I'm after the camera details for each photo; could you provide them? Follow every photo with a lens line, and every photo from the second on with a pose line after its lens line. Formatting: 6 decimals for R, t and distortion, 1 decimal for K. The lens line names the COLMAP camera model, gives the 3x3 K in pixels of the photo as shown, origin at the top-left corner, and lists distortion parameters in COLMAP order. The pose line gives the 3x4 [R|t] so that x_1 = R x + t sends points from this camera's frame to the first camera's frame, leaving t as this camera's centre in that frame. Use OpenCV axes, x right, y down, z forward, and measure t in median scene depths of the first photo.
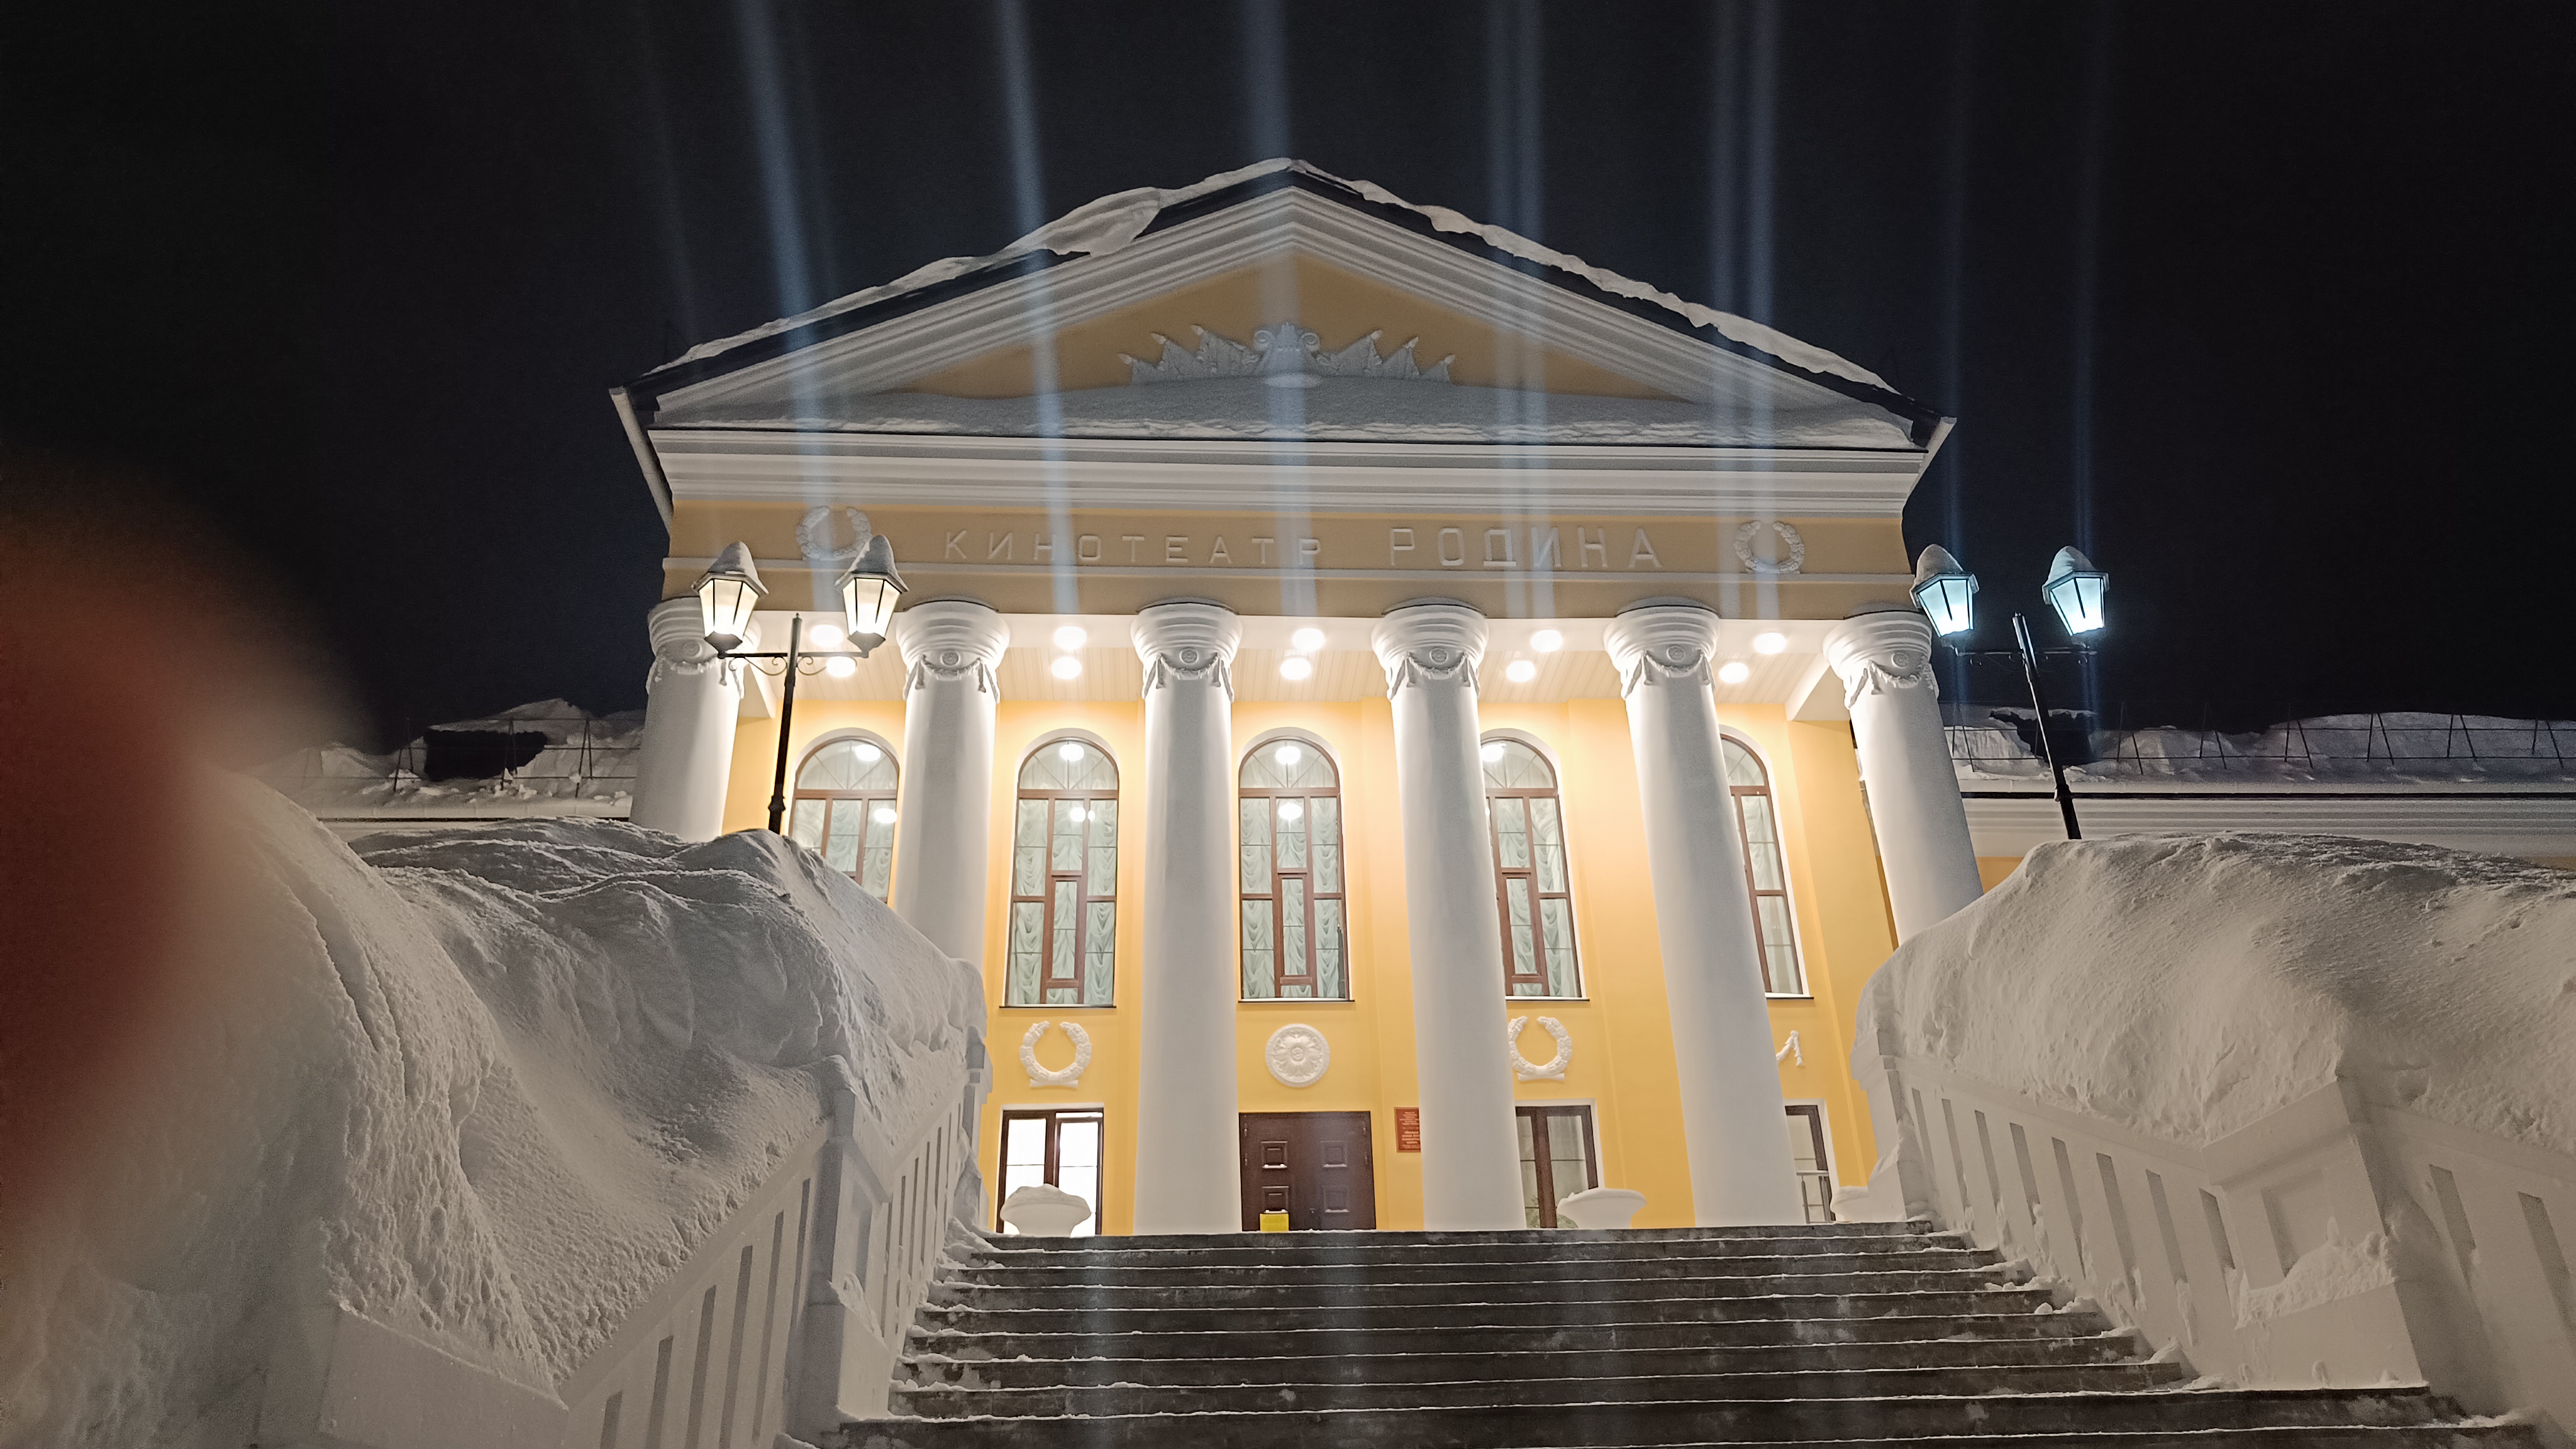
lens RADIAL K [[1864.3, 0, 1288.0], [0, 1864.3, 724.5], [0, 0, 1]] dist [0.035572, -0.053359]
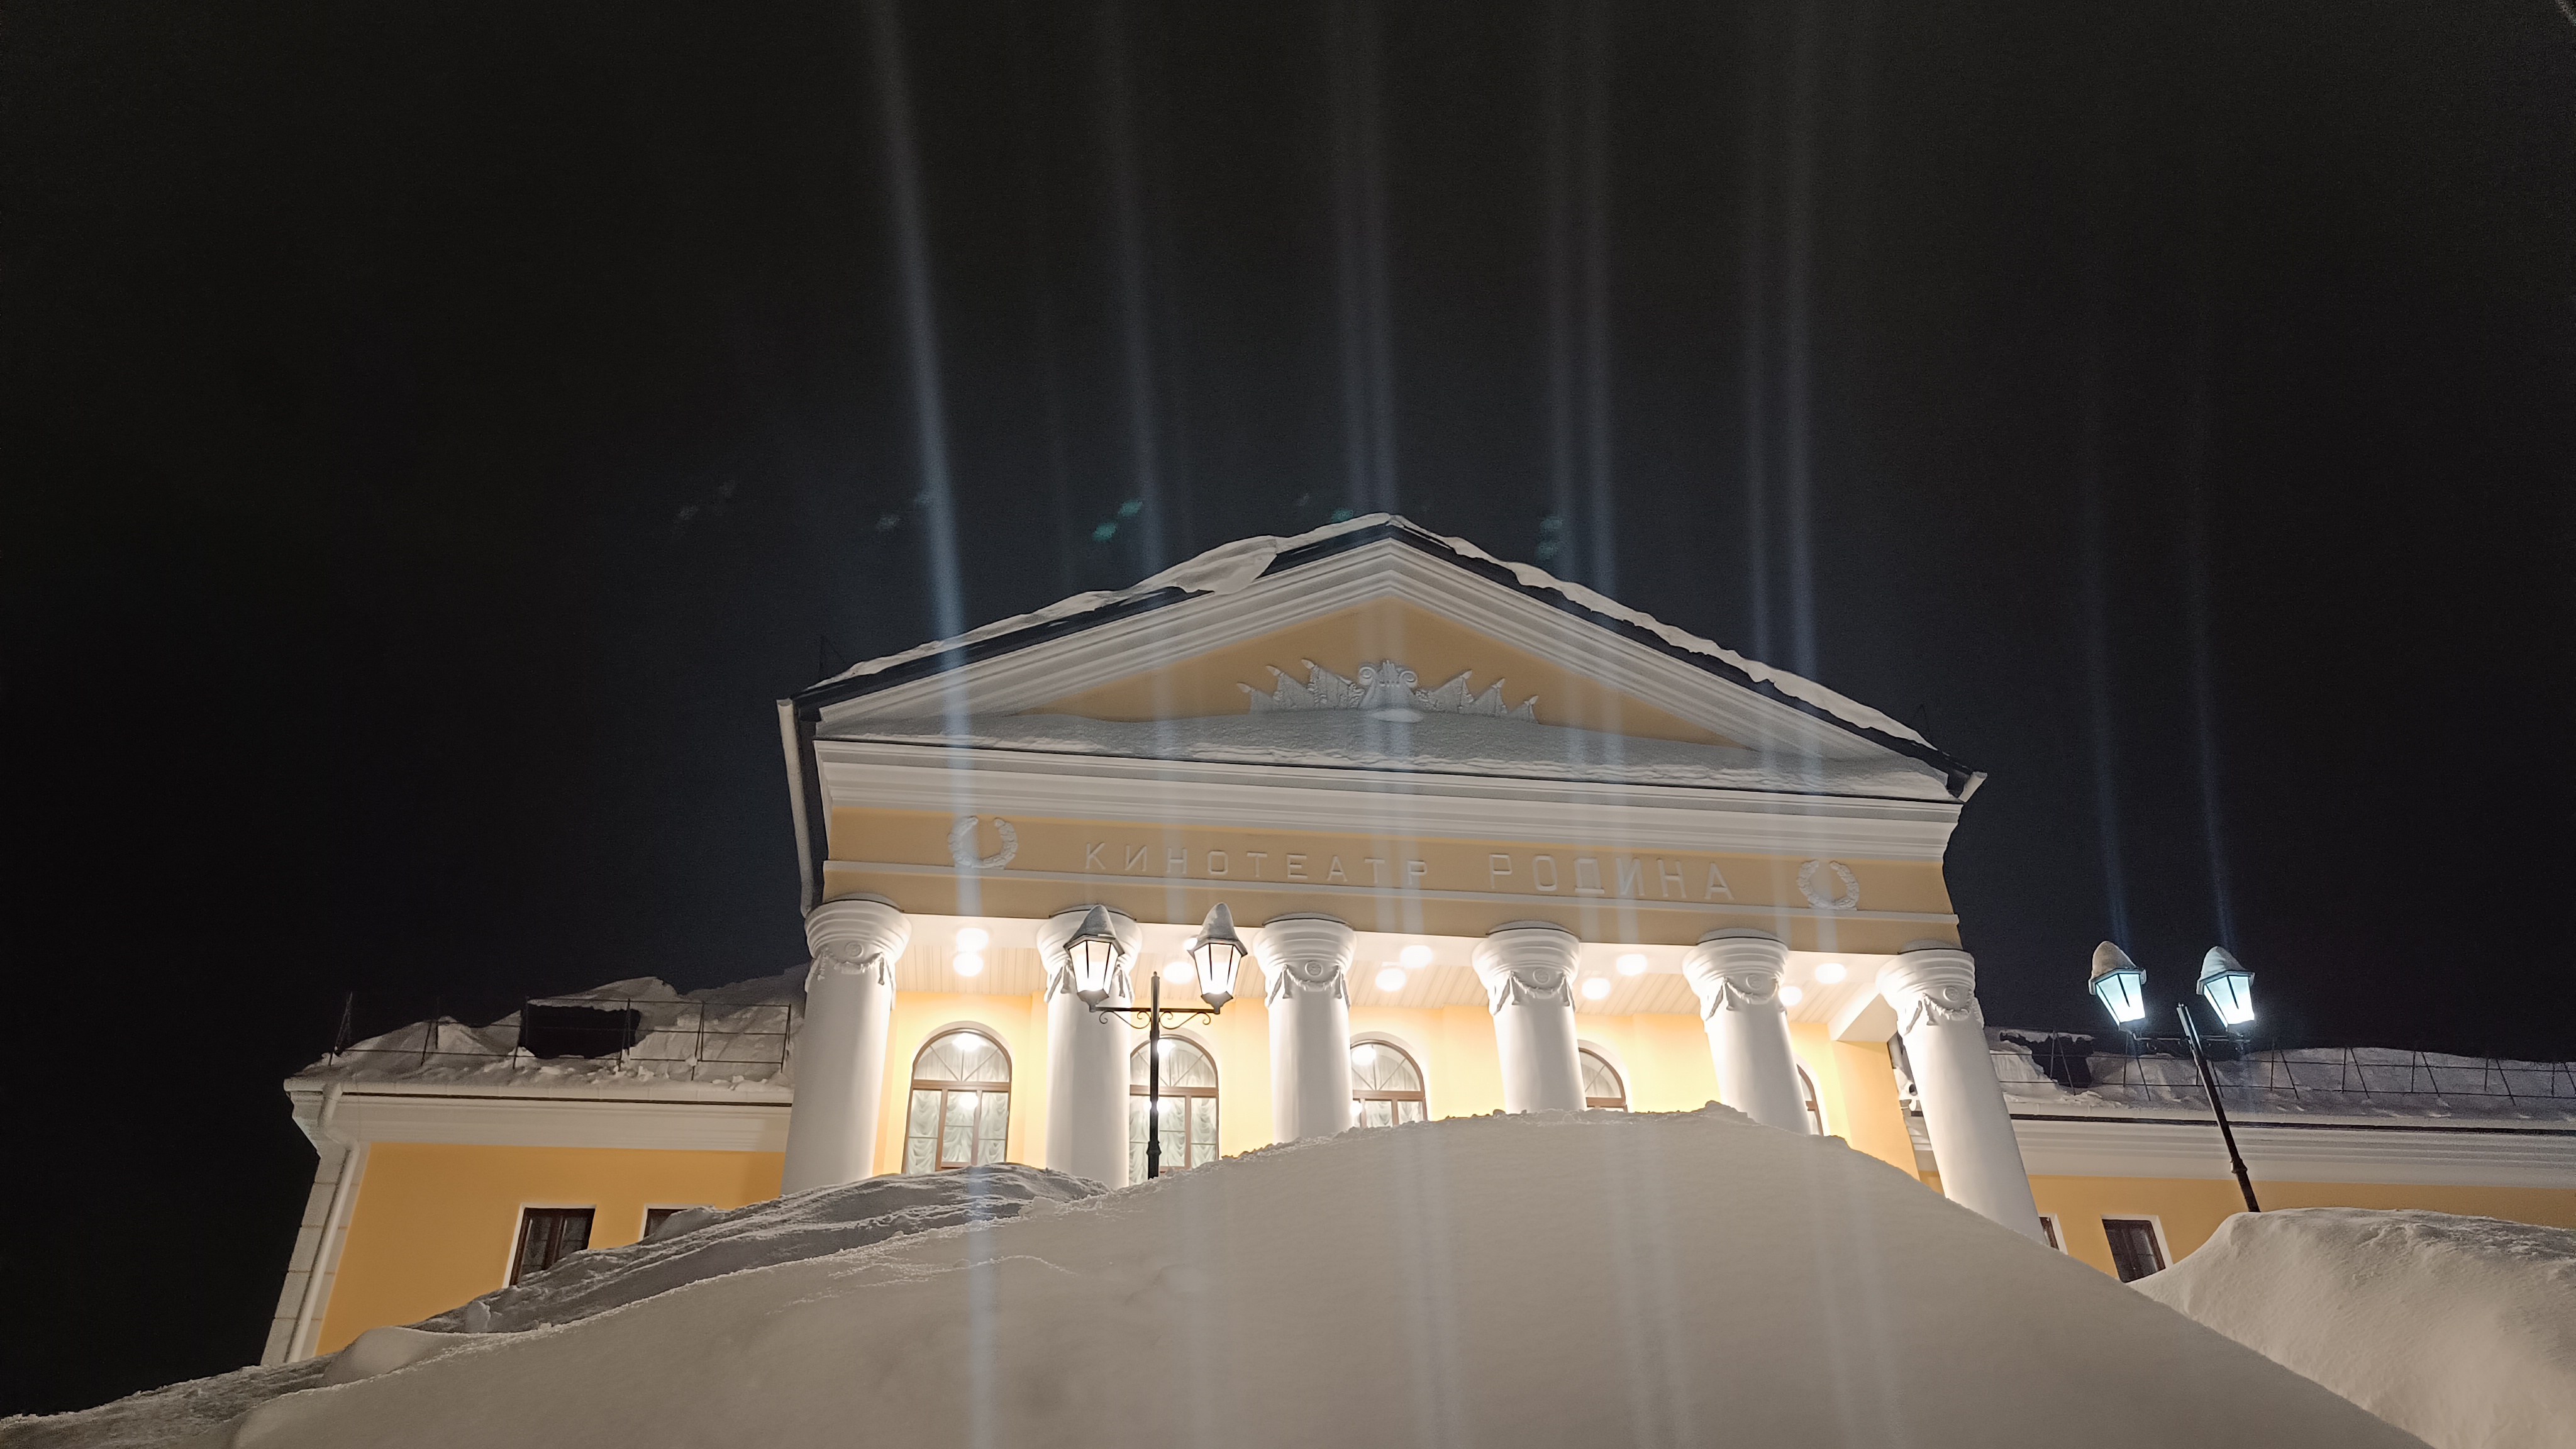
lens RADIAL K [[1848.1, 0, 1288.0], [0, 1848.1, 724.5], [0, 0, 1]] dist [0.076520, -0.143888]
pose [[0.997077, 0.041350, 0.064240, -0.130949], [-0.032489, 0.990539, -0.133331, -0.030762], [-0.069145, 0.130854, 0.988987, -0.074038]]
